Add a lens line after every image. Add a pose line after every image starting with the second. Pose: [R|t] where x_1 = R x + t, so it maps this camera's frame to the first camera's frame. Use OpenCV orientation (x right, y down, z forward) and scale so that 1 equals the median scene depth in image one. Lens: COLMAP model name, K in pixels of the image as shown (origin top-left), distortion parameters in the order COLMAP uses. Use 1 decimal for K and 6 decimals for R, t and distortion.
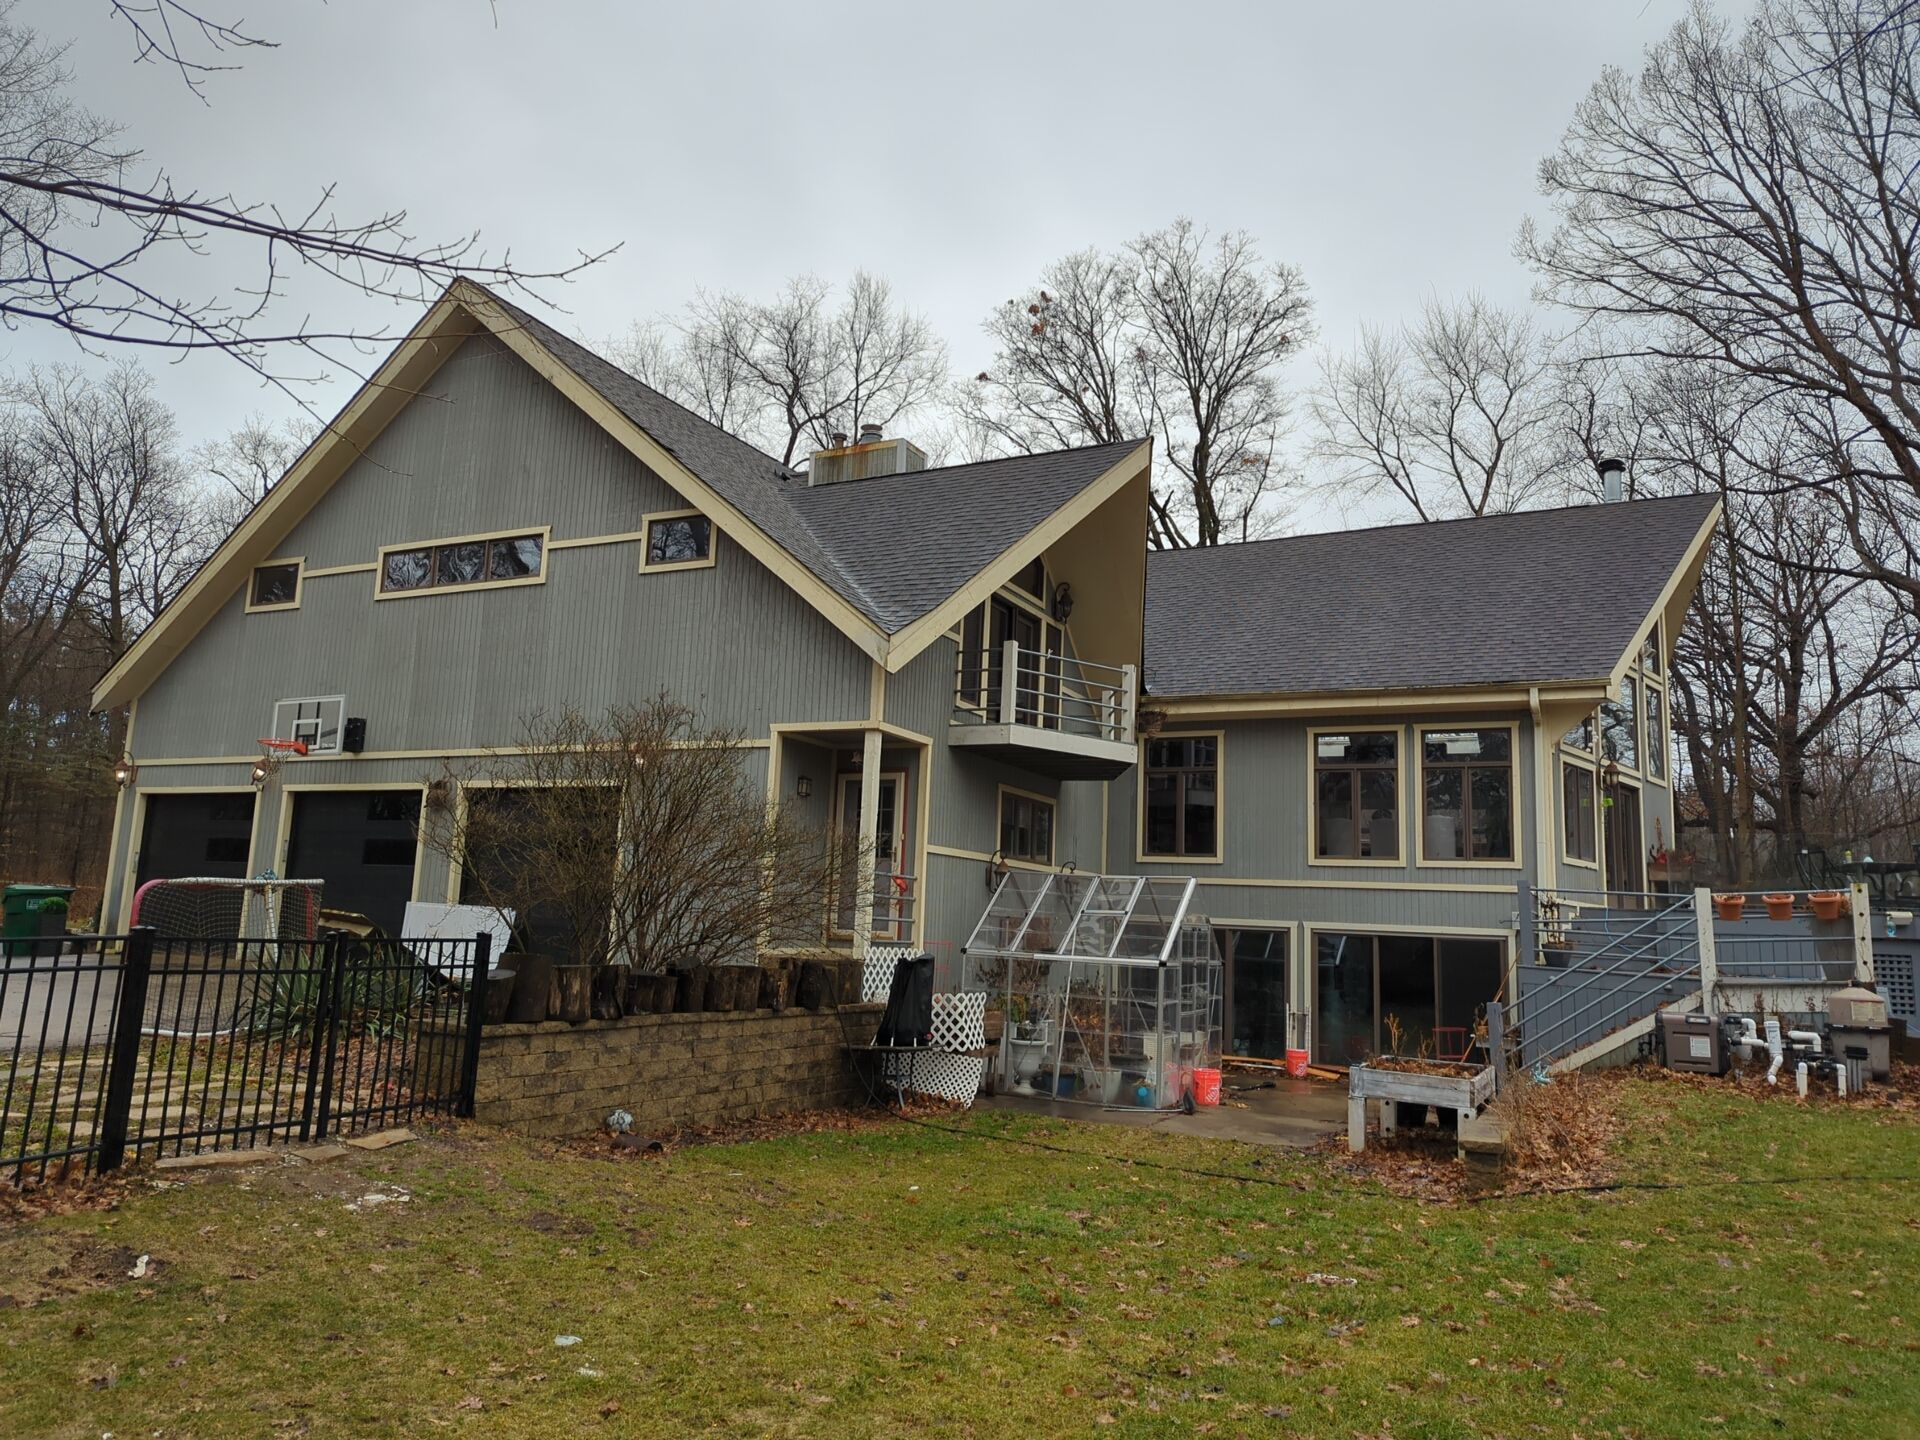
lens RADIAL K [[1344.2, 0, 959.0], [0, 1344.2, 711.4], [0, 0, 1]] dist [0.076635, -0.065043]
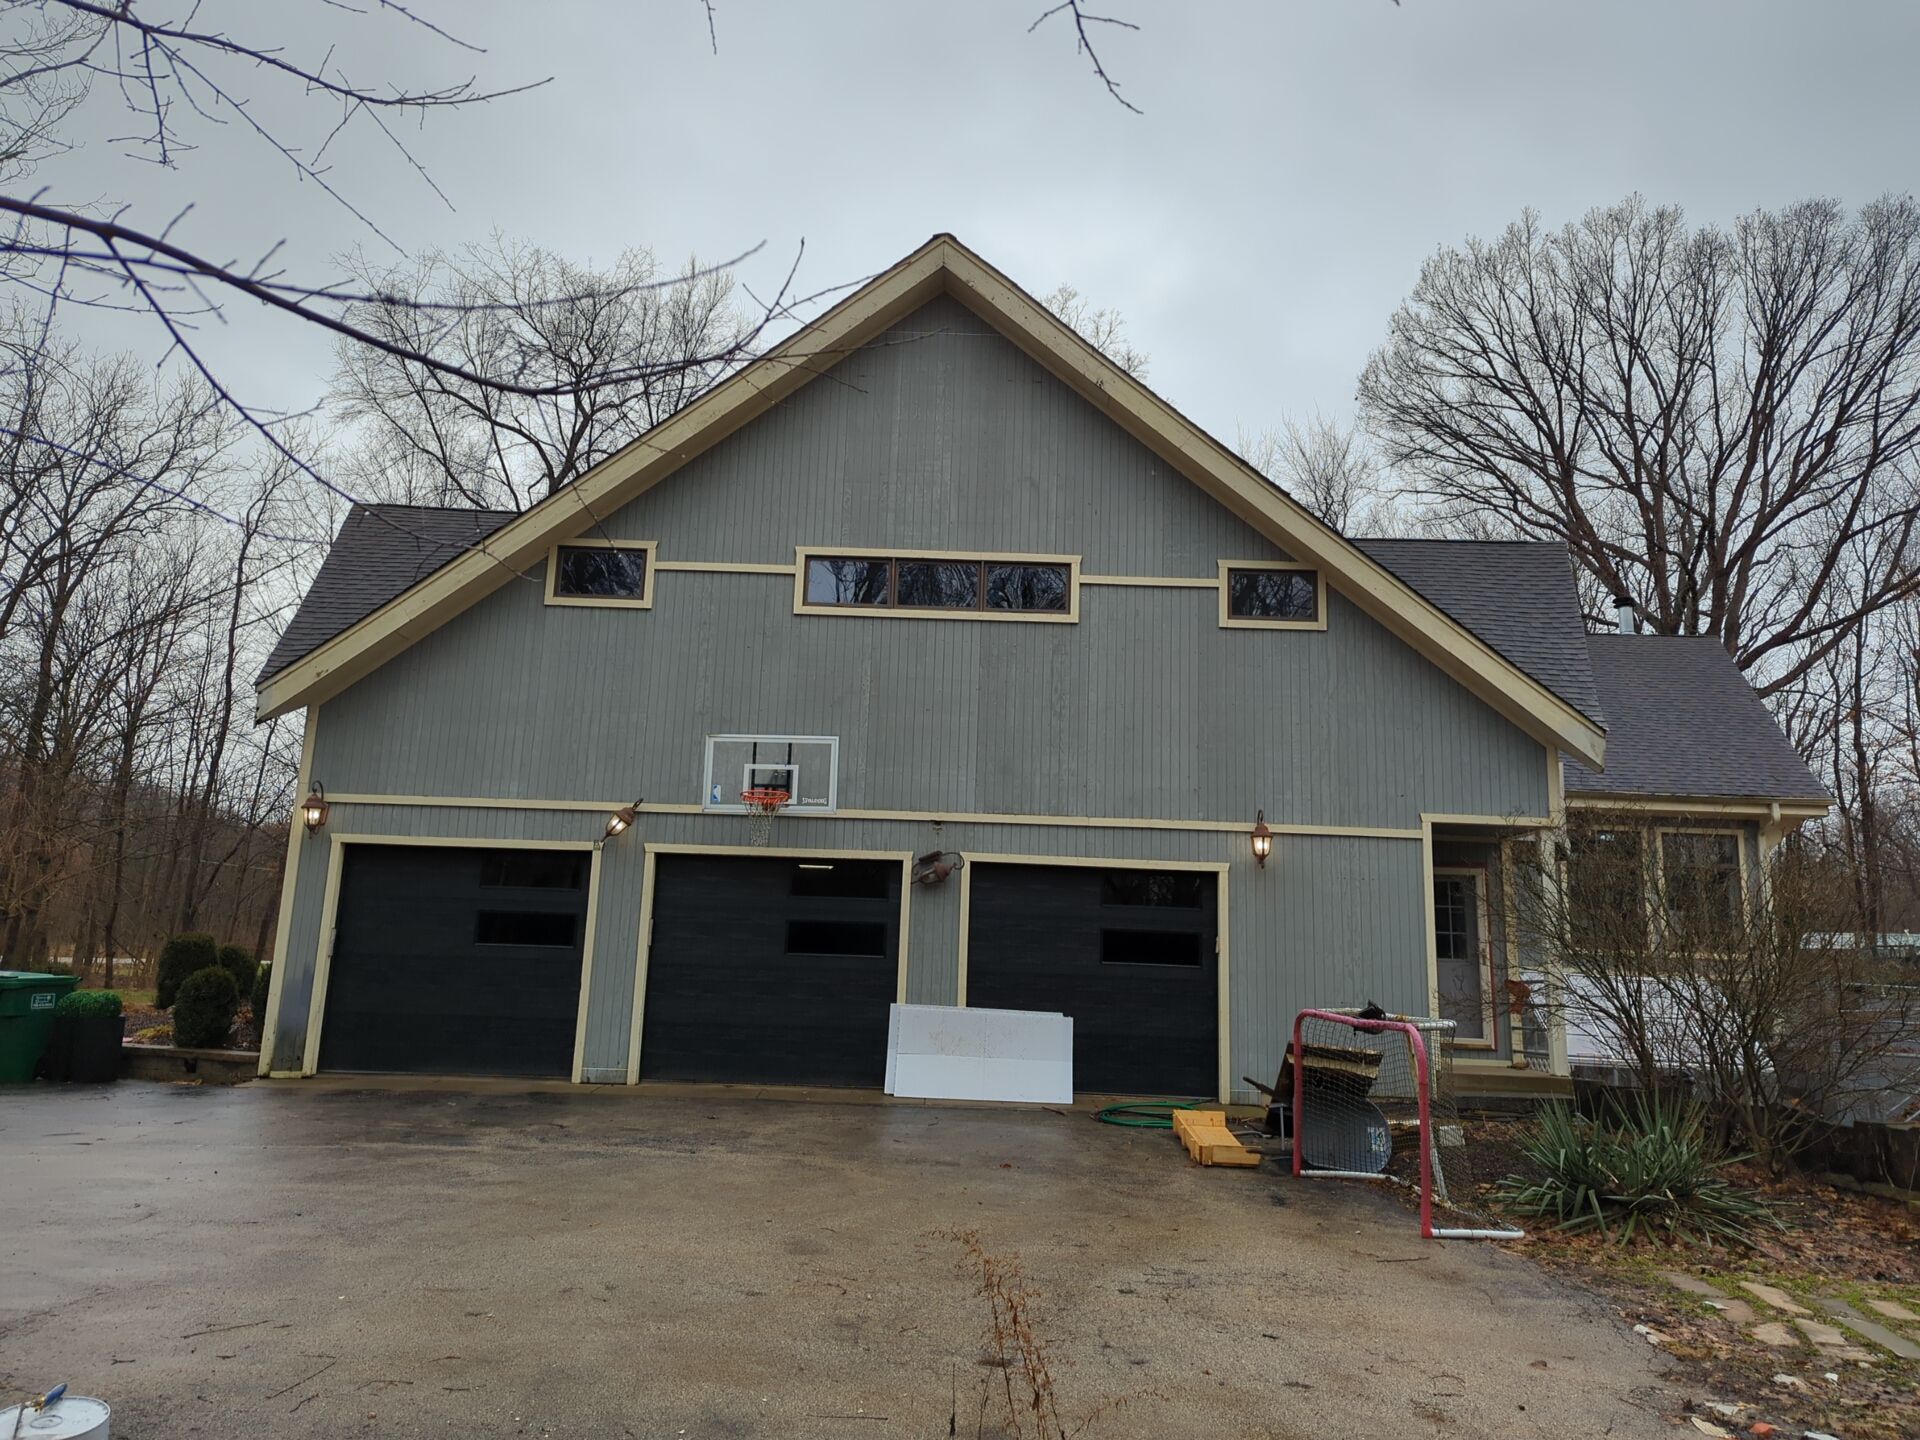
lens RADIAL K [[1344.2, 0, 959.1], [0, 1344.2, 719.7], [0, 0, 1]] dist [0.076635, -0.065043]
pose [[0.891296, 0.076828, 0.446866, -0.761757], [-0.069519, 0.997043, -0.032759, -0.001924], [-0.448061, -0.001868, 0.894001, 0.292544]]
